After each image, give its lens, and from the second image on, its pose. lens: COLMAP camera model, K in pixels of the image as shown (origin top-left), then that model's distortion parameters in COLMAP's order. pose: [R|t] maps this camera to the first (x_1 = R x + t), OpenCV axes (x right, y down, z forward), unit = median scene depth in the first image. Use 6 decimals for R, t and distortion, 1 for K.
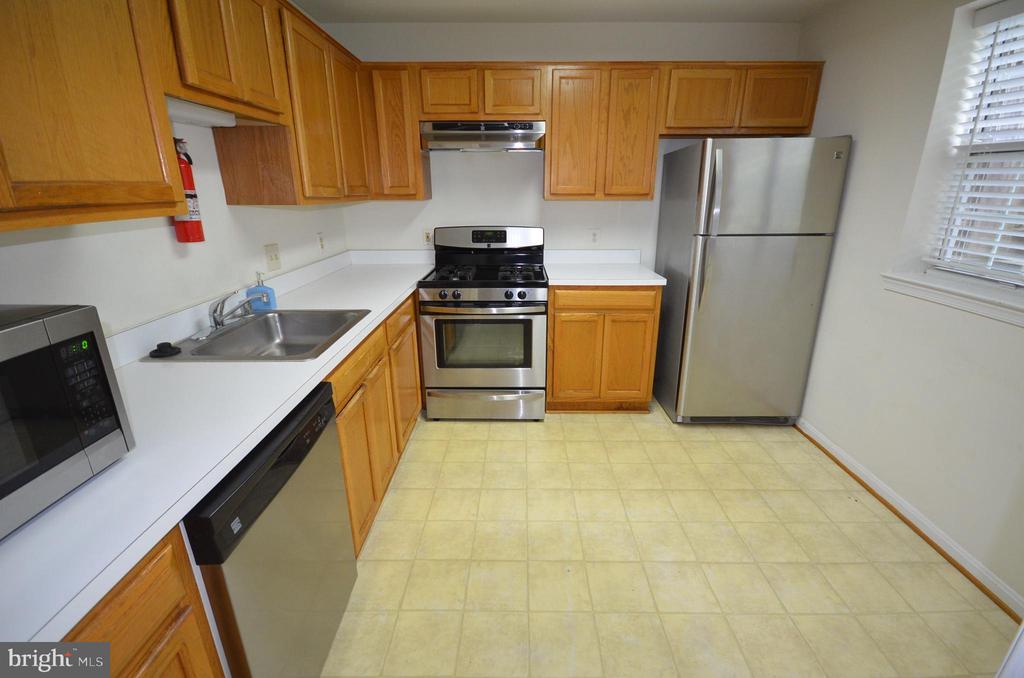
lens RADIAL K [[451.5, 0, 515.5], [0, 451.5, 338.8], [0, 0, 1]] dist [-0.013967, -0.000134]
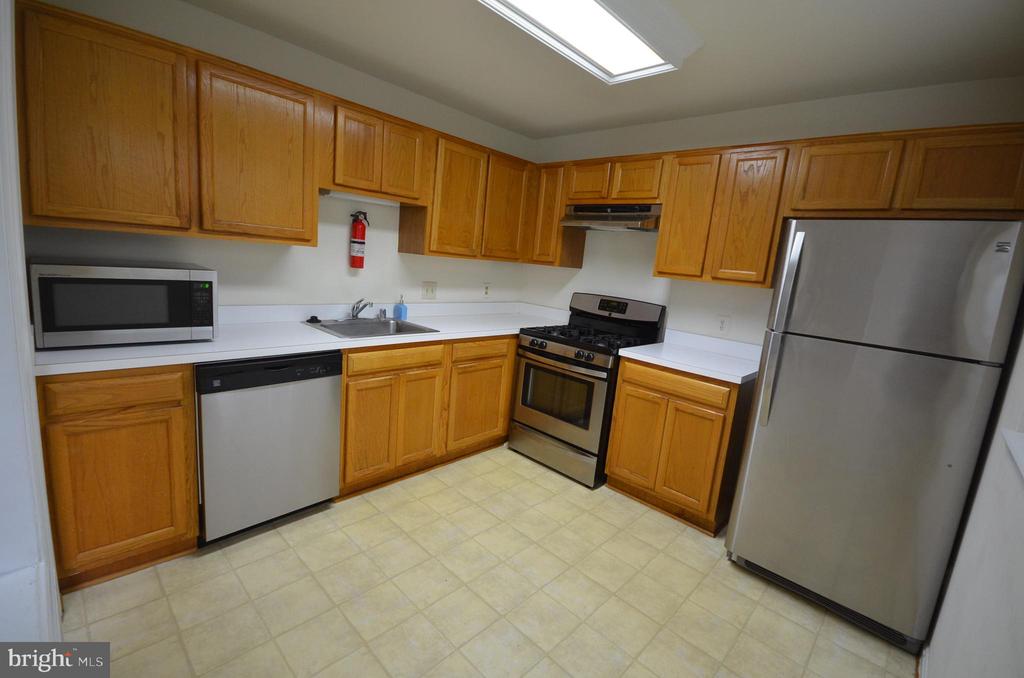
lens RADIAL K [[451.5, 0, 514.2], [0, 451.5, 336.4], [0, 0, 1]] dist [-0.013967, -0.000134]
pose [[0.723908, 0.184867, -0.664666, 0.569496], [-0.302679, 0.950860, -0.065190, -0.021266], [0.619953, 0.248372, 0.744291, 0.088041]]
